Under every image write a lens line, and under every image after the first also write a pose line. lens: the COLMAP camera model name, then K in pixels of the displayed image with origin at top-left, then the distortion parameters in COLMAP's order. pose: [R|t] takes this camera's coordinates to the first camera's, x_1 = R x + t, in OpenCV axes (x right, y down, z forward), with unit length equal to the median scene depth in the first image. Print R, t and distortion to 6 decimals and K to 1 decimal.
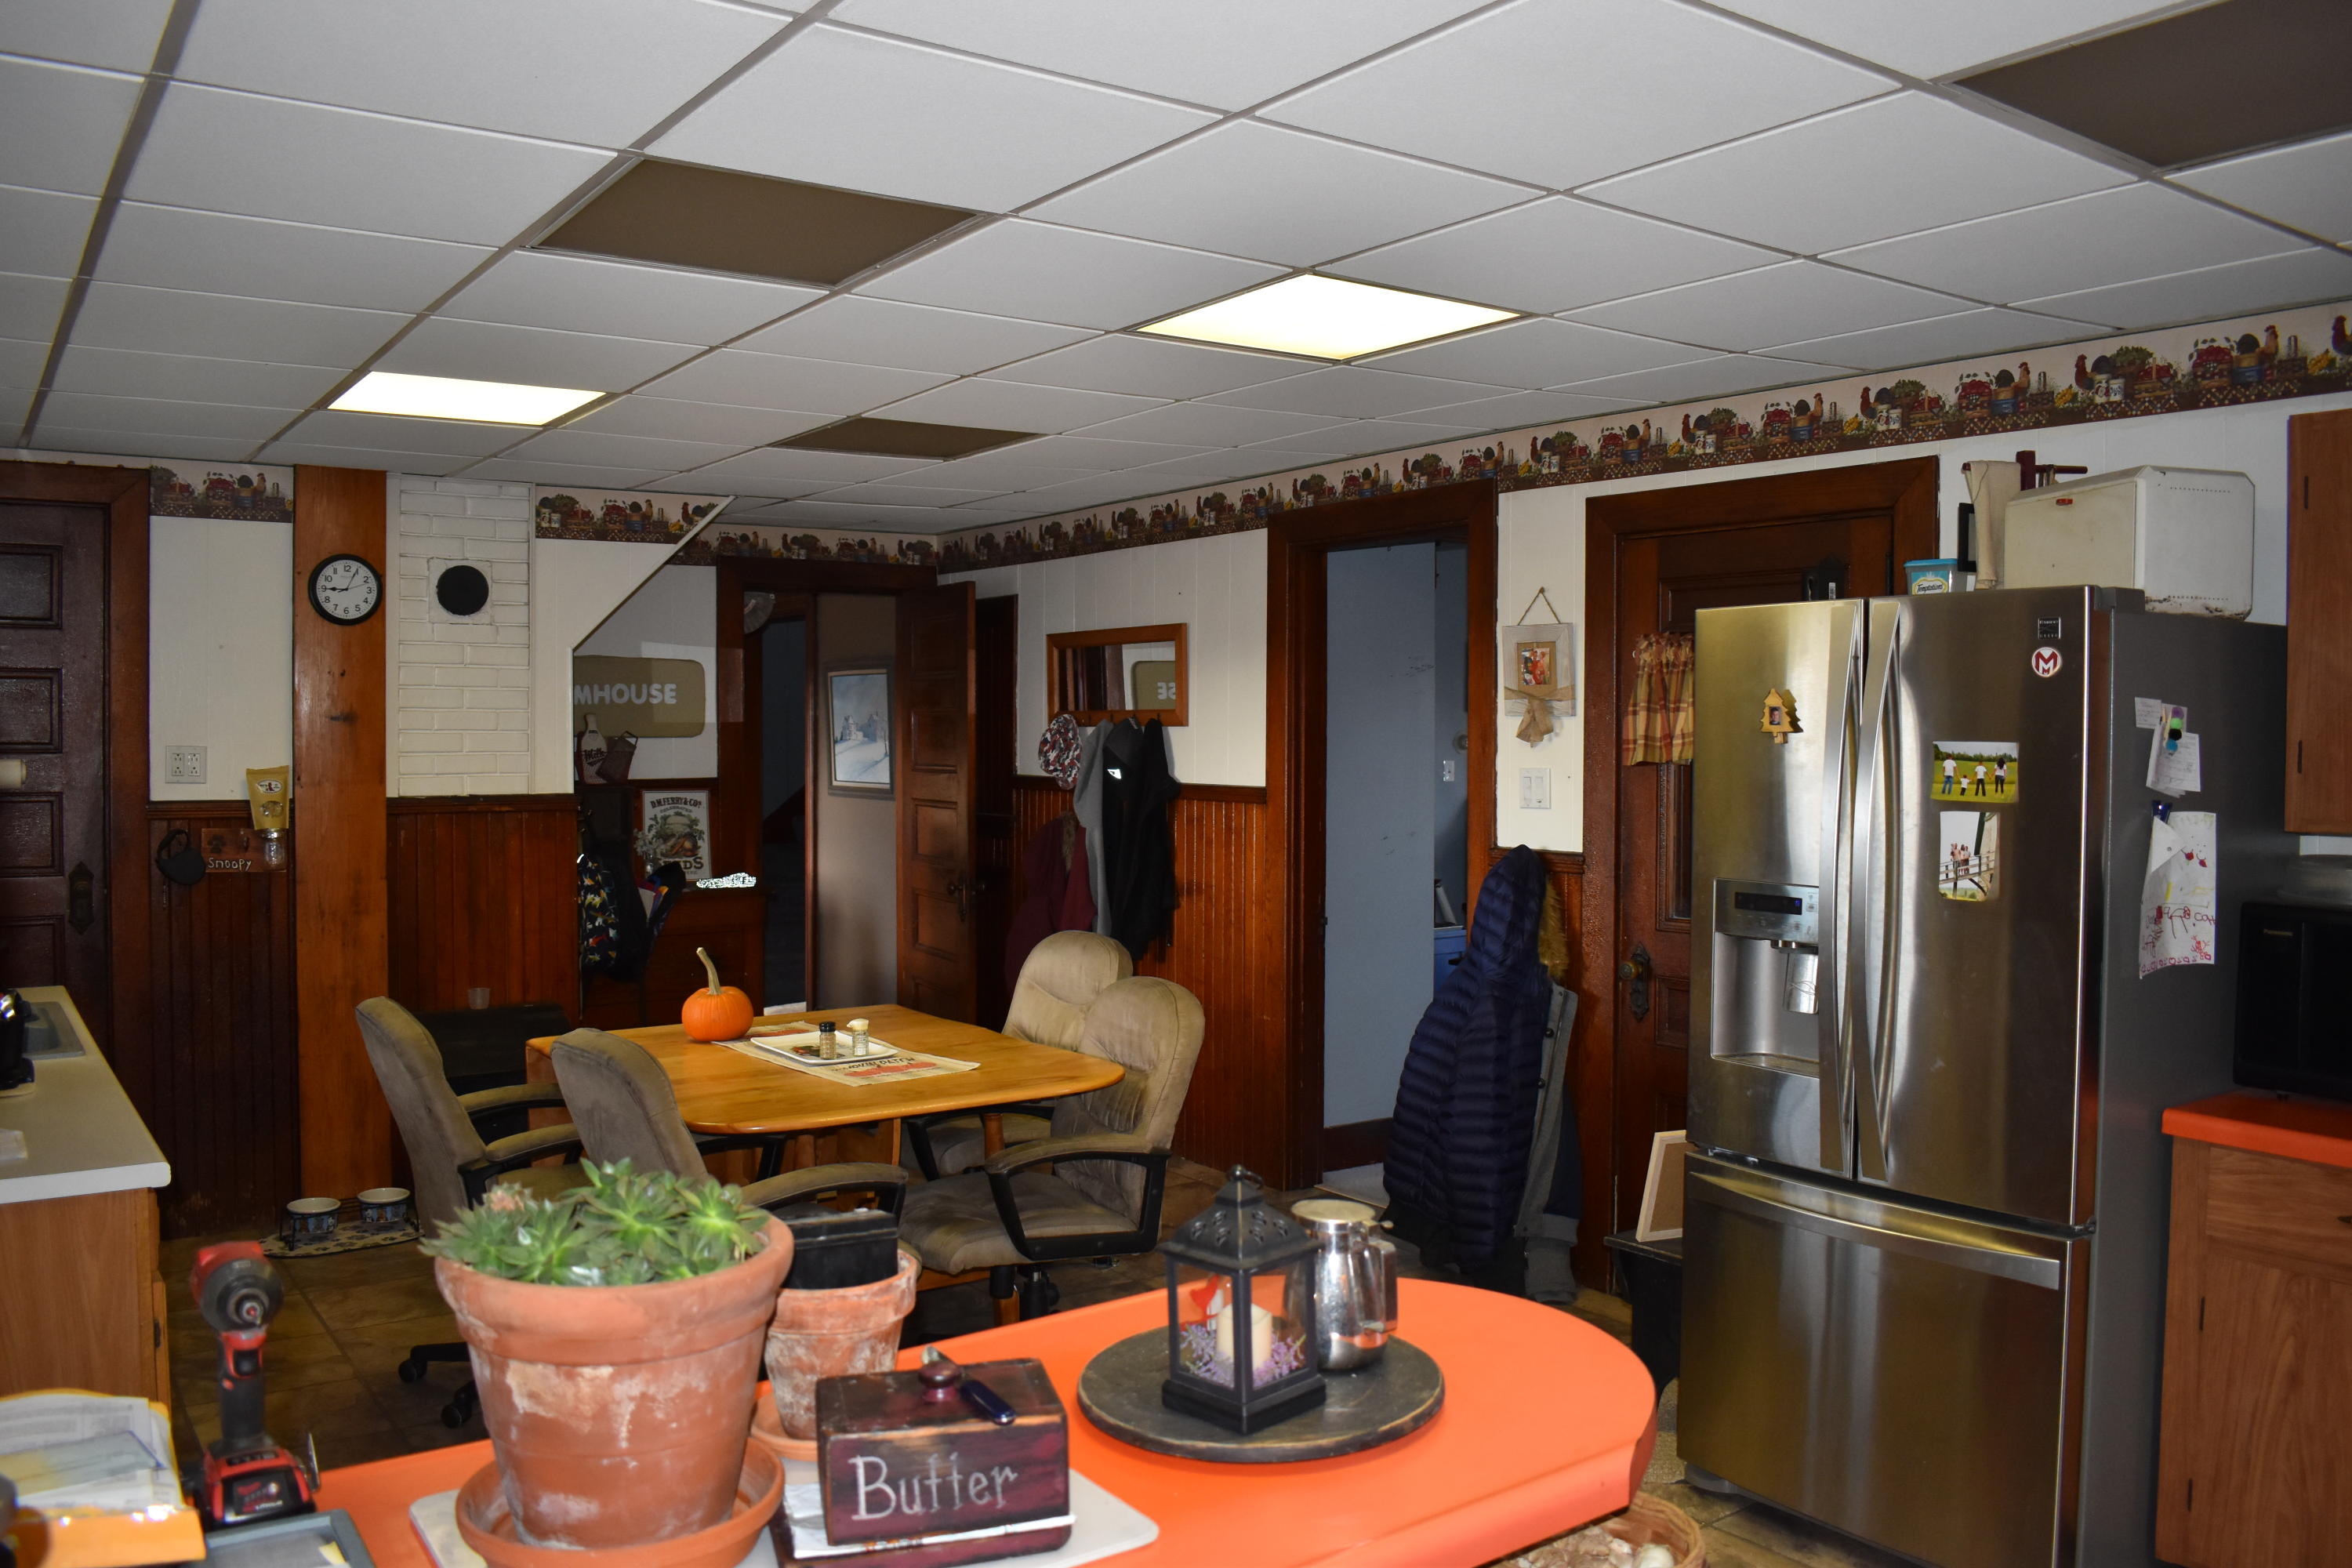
lens RADIAL K [[1869.4, 0, 1176.0], [0, 1869.4, 784.0], [0, 0, 1]] dist [-0.093470, 0.009251]
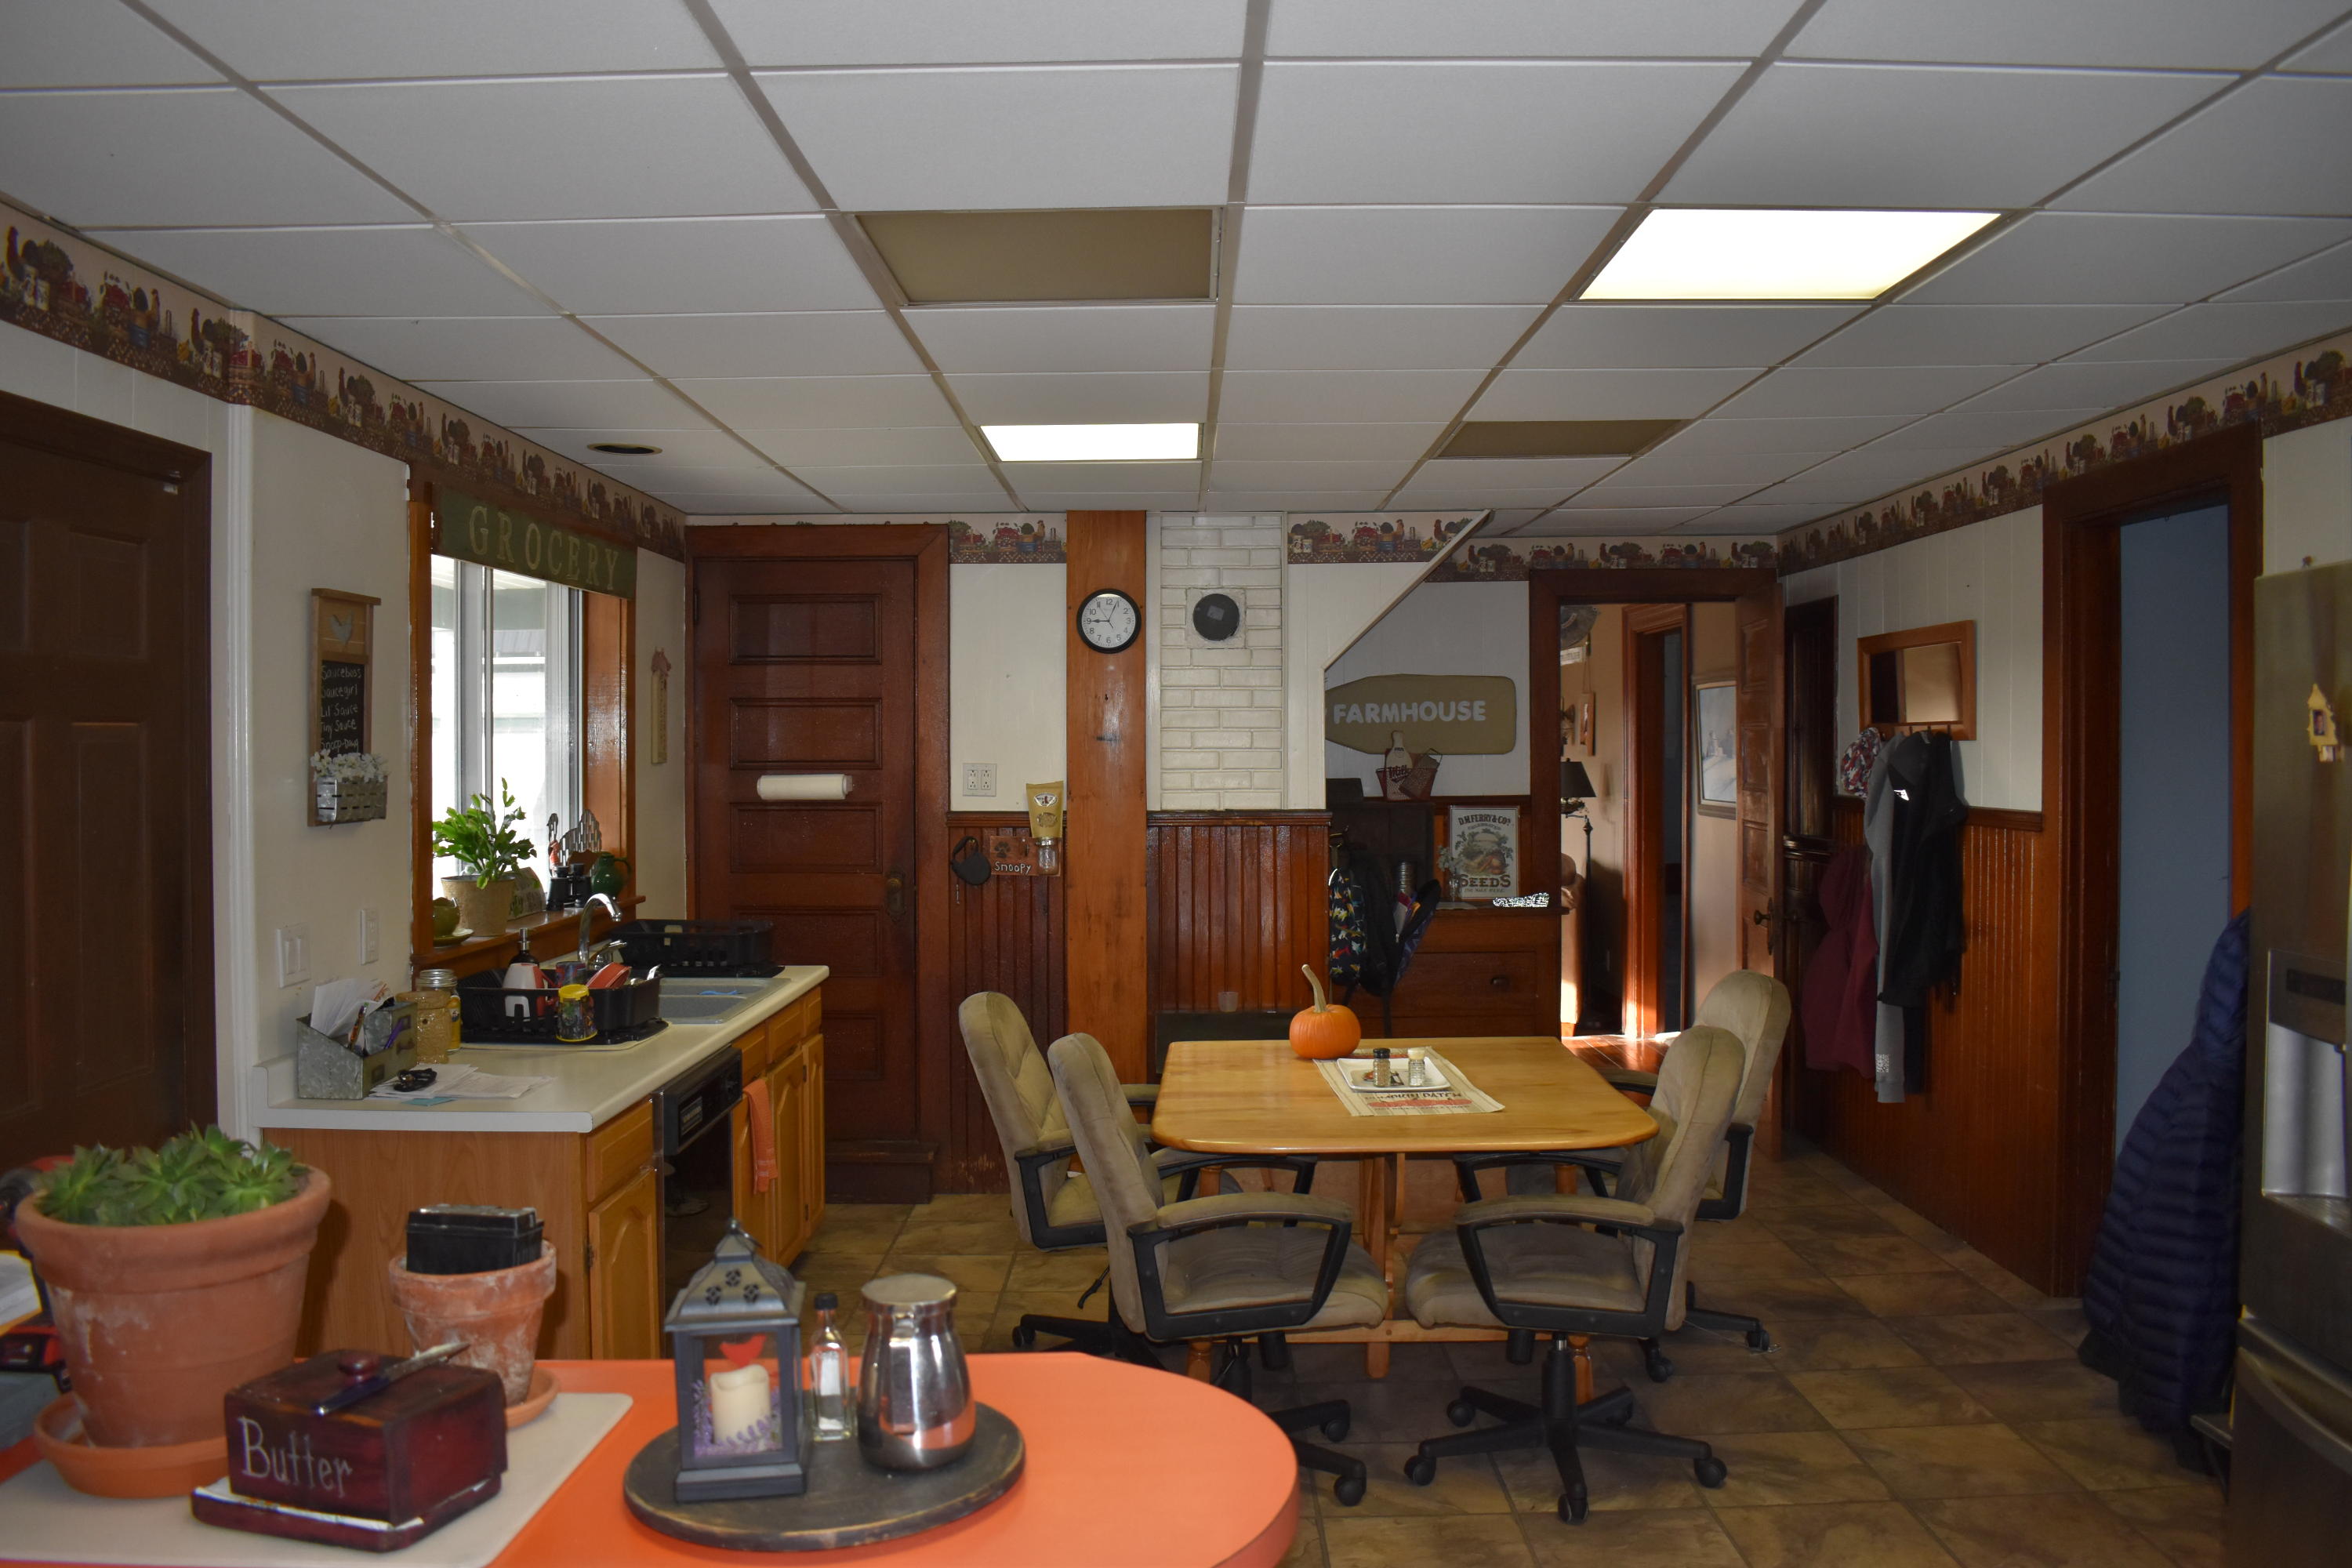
lens RADIAL K [[1869.4, 0, 1176.0], [0, 1869.4, 784.0], [0, 0, 1]] dist [-0.093470, 0.009251]
pose [[0.809557, 0.005491, -0.587015, 0.223984], [-0.010286, 0.999935, -0.004833, -0.003200], [0.586951, 0.009951, 0.809561, 0.111336]]
